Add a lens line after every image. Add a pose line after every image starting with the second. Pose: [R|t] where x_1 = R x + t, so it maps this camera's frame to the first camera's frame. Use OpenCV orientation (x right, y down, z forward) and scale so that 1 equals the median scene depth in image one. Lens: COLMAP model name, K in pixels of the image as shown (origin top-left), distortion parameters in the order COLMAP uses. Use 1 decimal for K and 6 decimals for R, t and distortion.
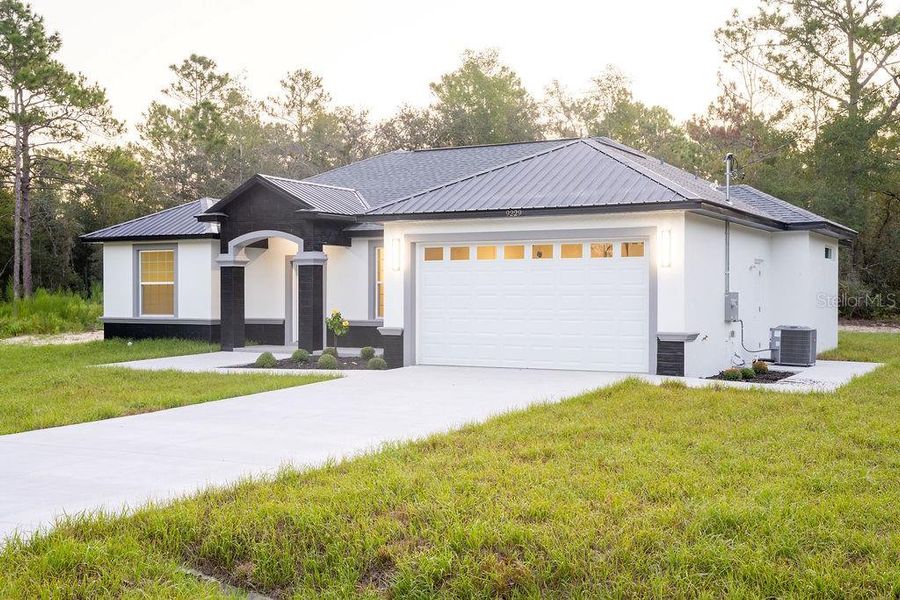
lens RADIAL K [[1028.4, 0, 461.8], [0, 1028.4, 301.2], [0, 0, 1]] dist [-0.000531, -0.008923]
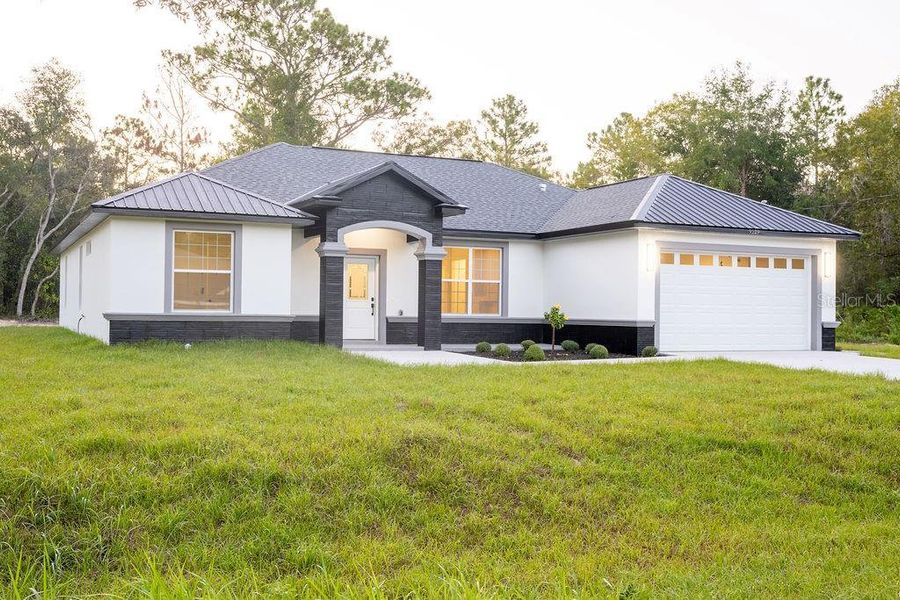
lens RADIAL K [[1028.4, 0, 461.8], [0, 1028.4, 301.2], [0, 0, 1]] dist [-0.000531, -0.008923]
pose [[0.591624, 0.008032, 0.806174, -0.971398], [-0.008959, 0.999954, -0.003387, 0.008214], [-0.806164, -0.005219, 0.591669, 0.413789]]
